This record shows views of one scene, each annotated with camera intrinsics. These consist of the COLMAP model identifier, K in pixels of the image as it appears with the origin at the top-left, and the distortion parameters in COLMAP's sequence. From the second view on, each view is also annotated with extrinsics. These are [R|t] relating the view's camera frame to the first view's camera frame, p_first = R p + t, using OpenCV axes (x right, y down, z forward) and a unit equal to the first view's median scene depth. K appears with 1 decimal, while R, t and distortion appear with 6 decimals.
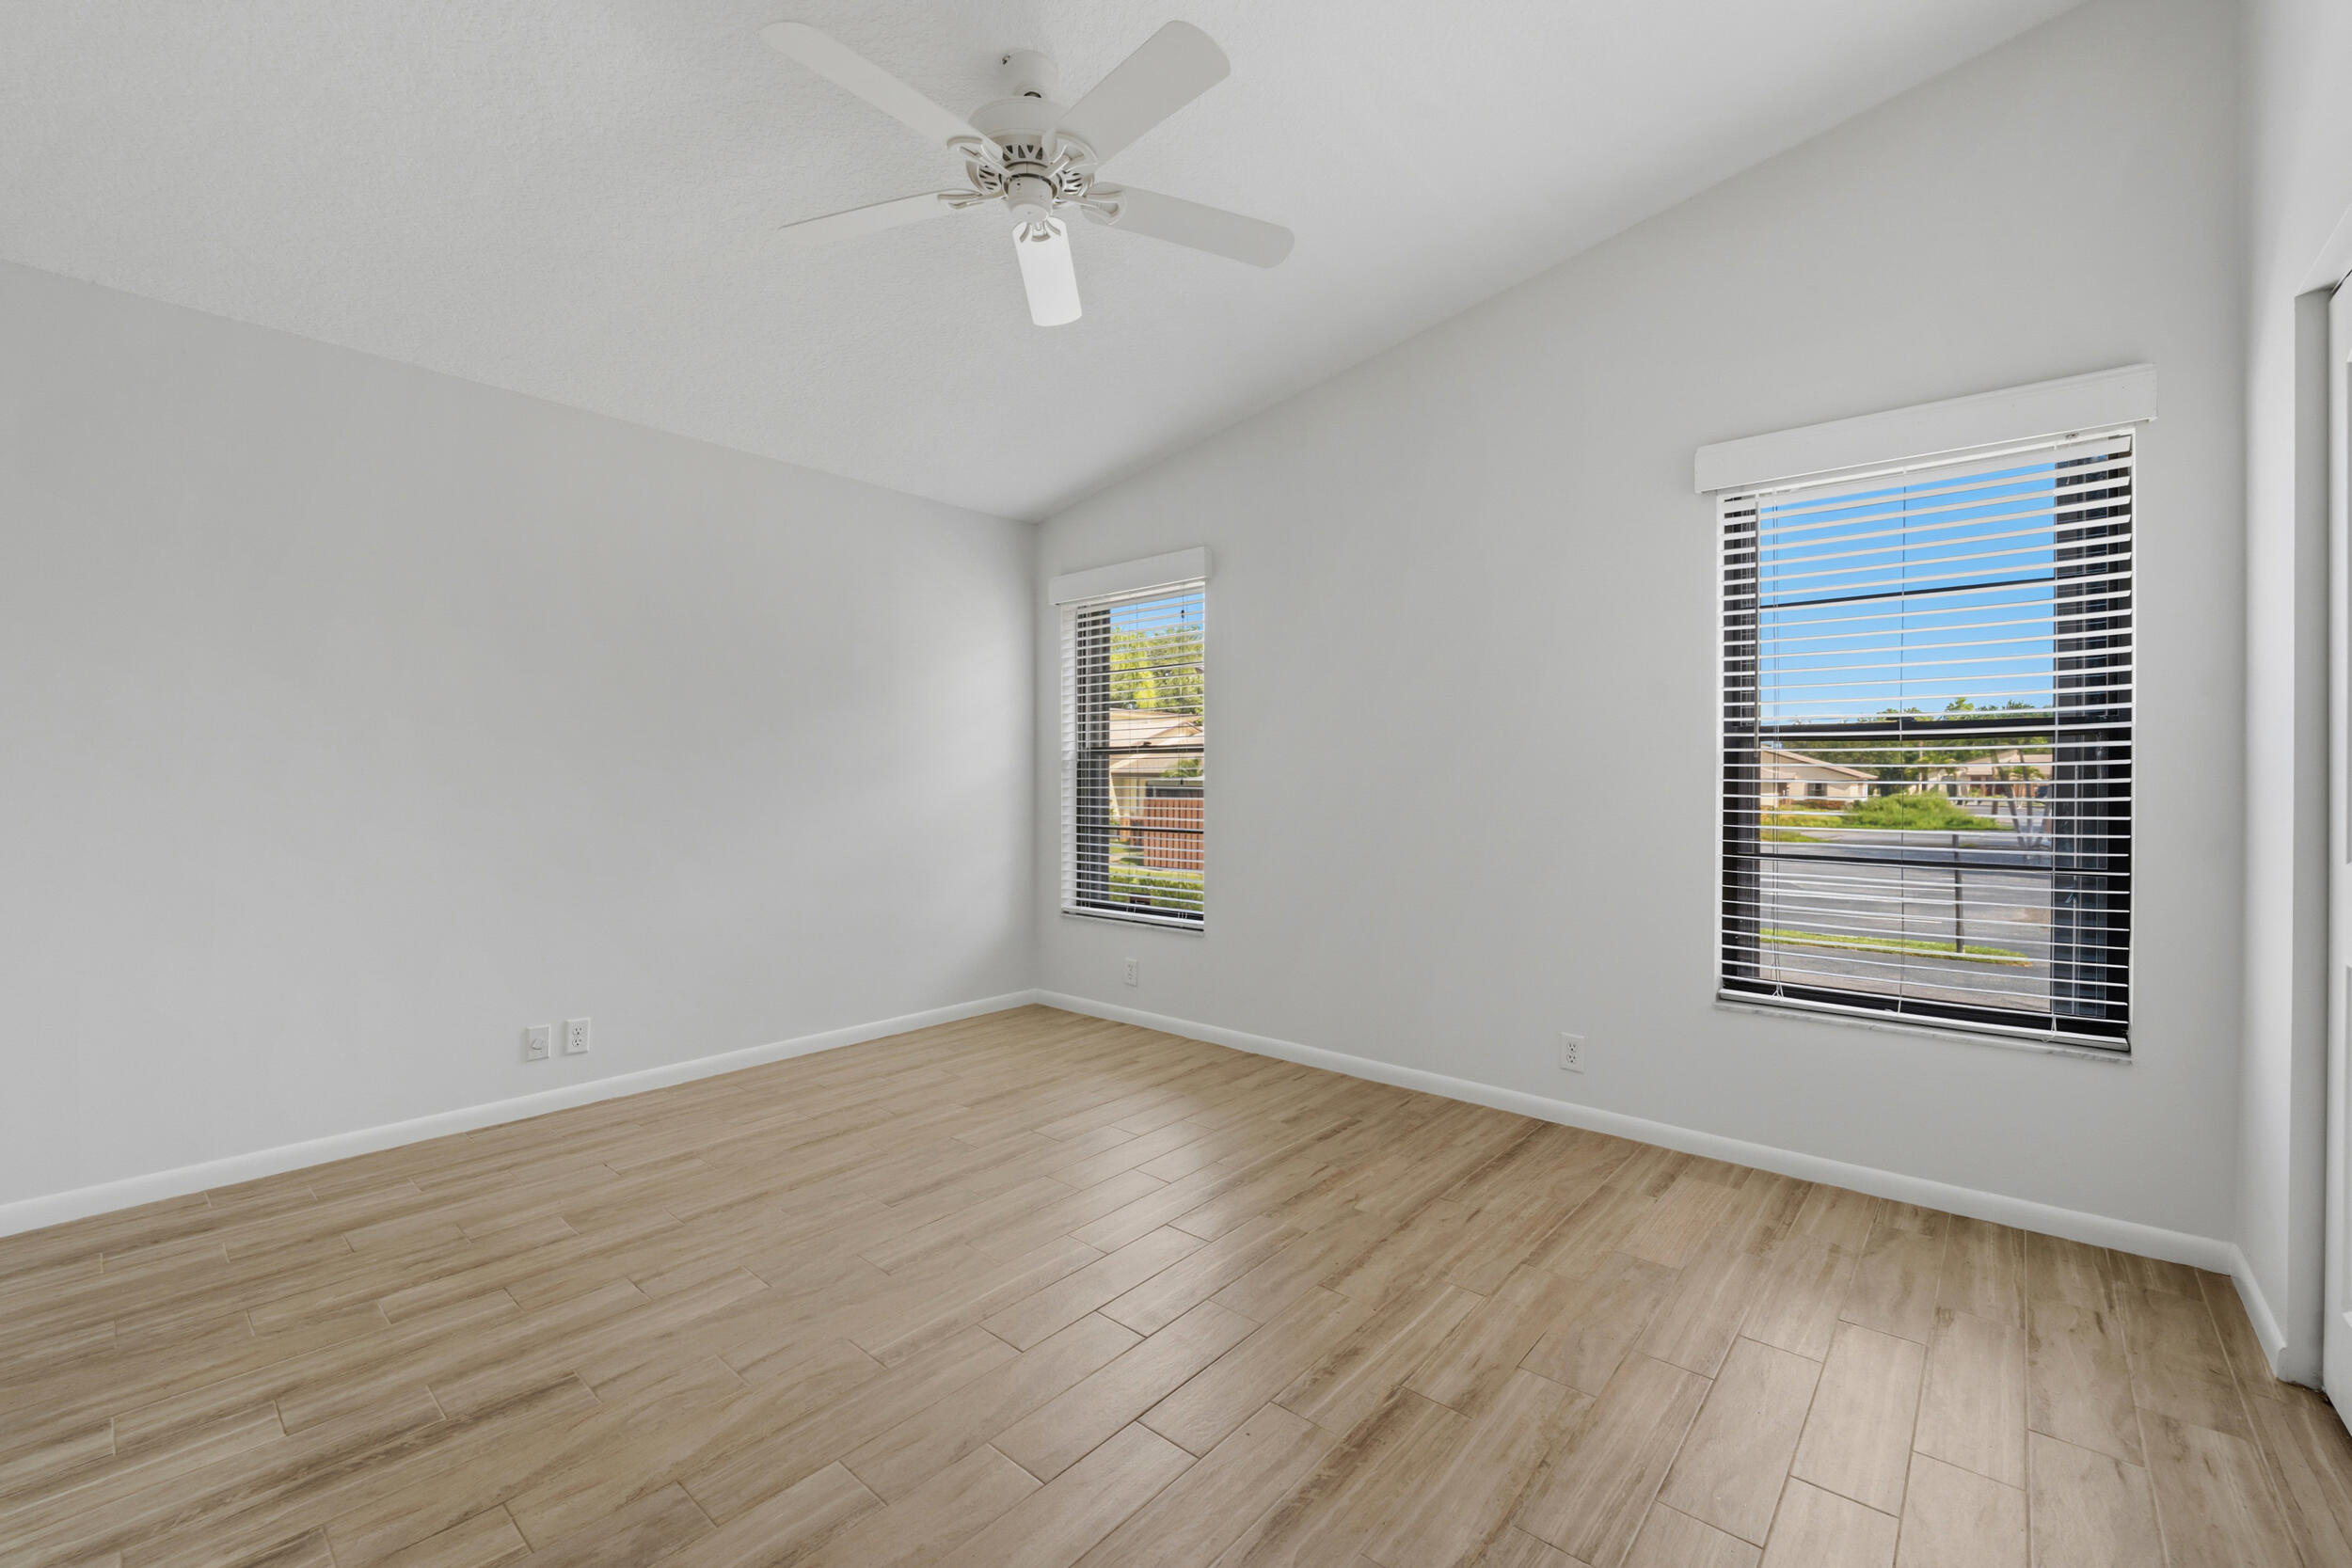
lens RADIAL K [[965.3, 0, 1176.0], [0, 965.3, 784.0], [0, 0, 1]] dist [-0.002132, -0.000616]
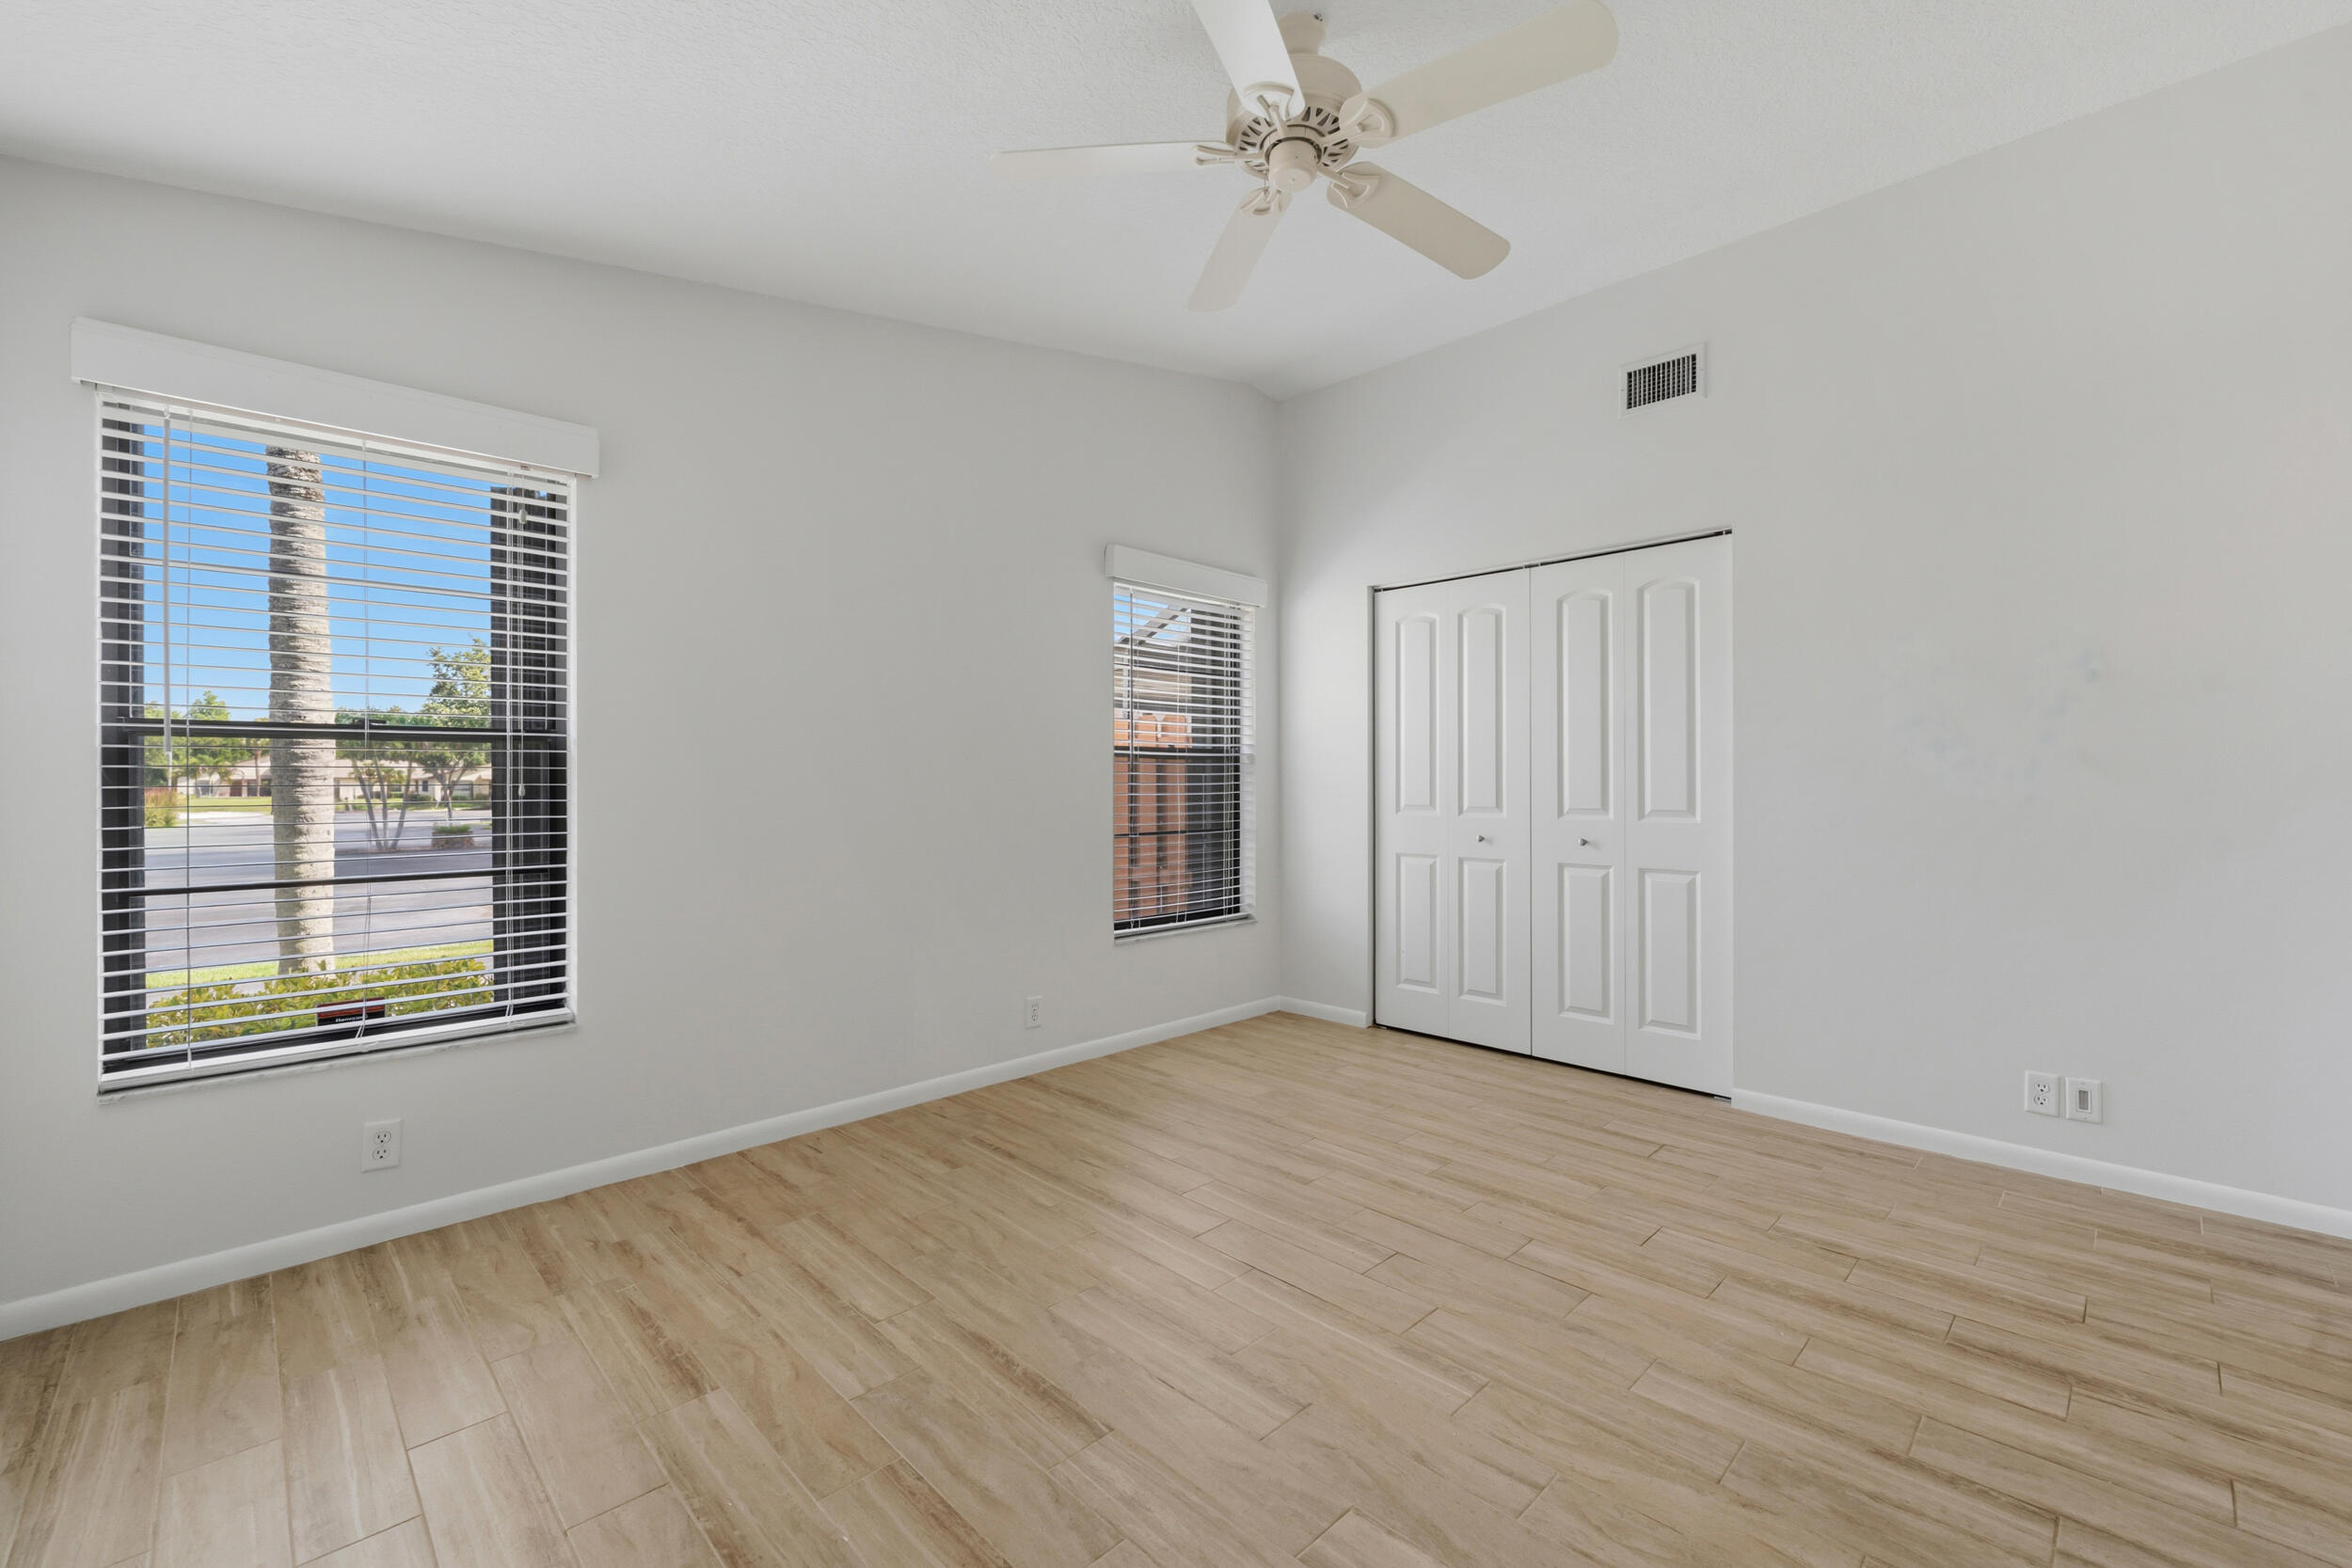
lens RADIAL K [[965.3, 0, 1176.0], [0, 965.3, 784.0], [0, 0, 1]] dist [-0.002132, -0.000616]
pose [[0.084012, -0.002335, 0.996462, -0.902209], [0.009280, 0.999956, 0.001561, -0.005728], [-0.996422, 0.009116, 0.084030, 0.849998]]
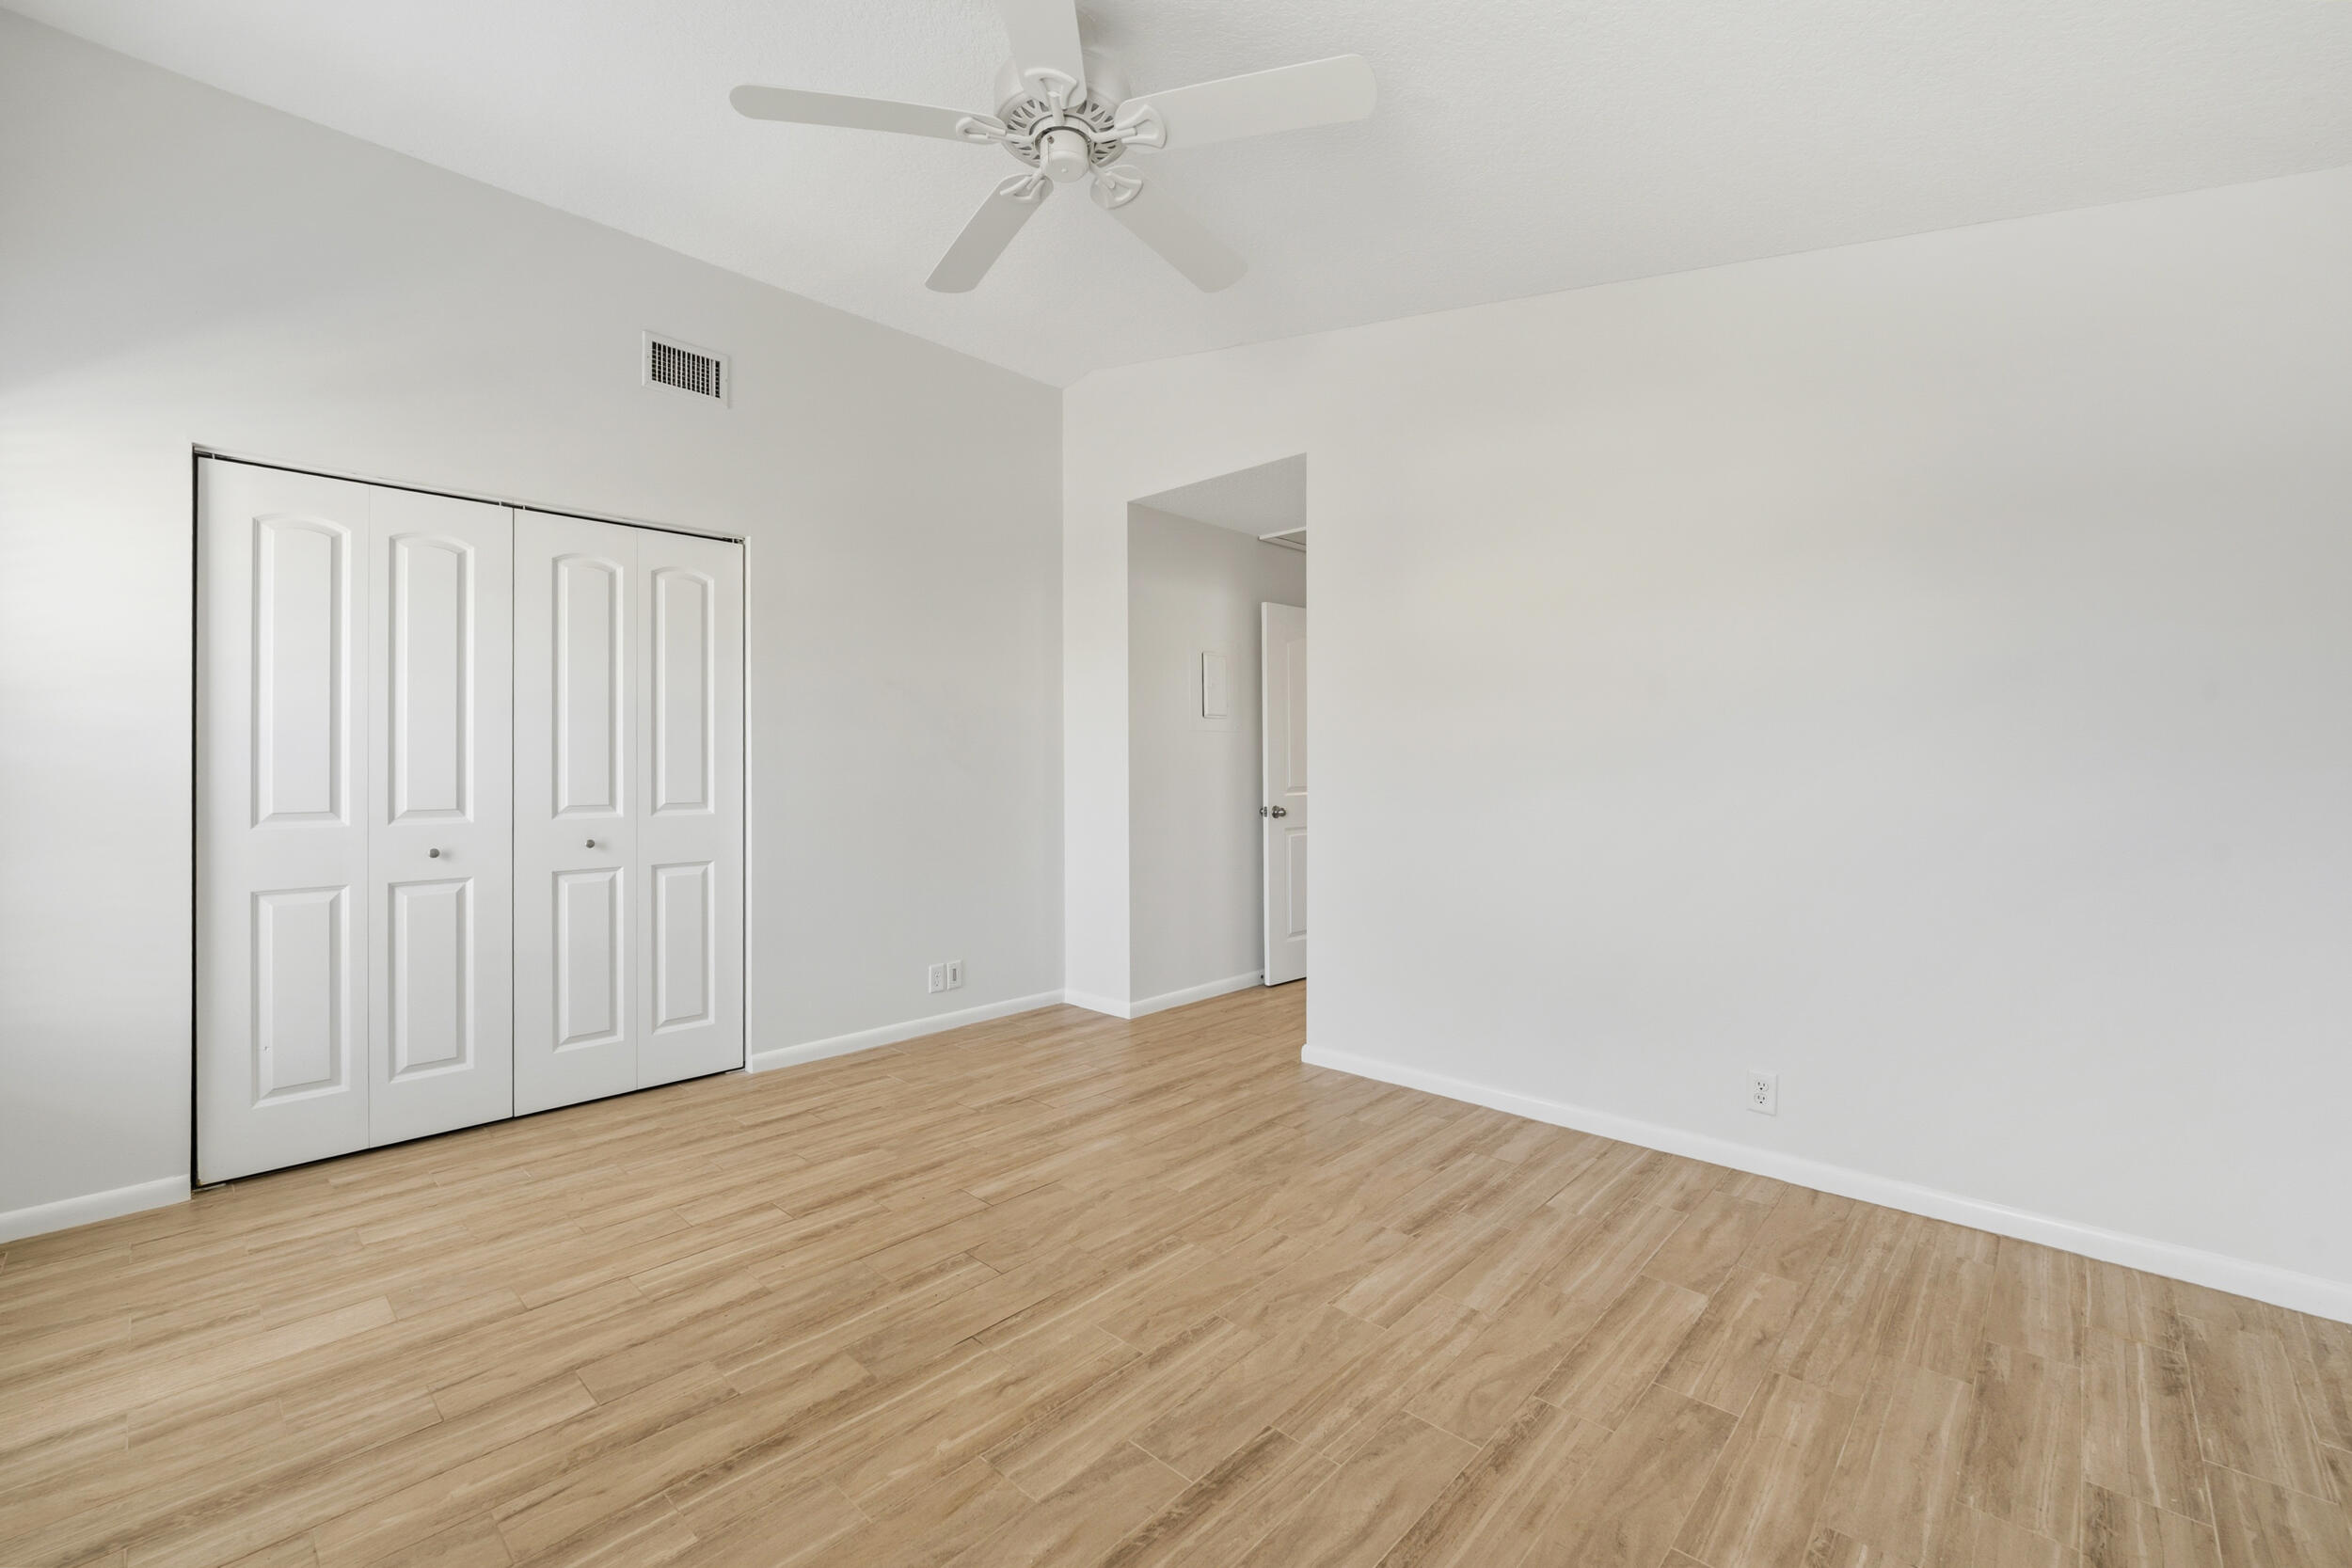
lens RADIAL K [[982.2, 0, 1162.3], [0, 982.2, 761.2], [0, 0, 1]] dist [-0.004363, -0.000470]
pose [[-0.998742, 0.000494, 0.050150, -0.241566], [0.000621, 0.999997, 0.002517, -0.020535], [-0.050148, 0.002545, -0.998739, 1.590562]]
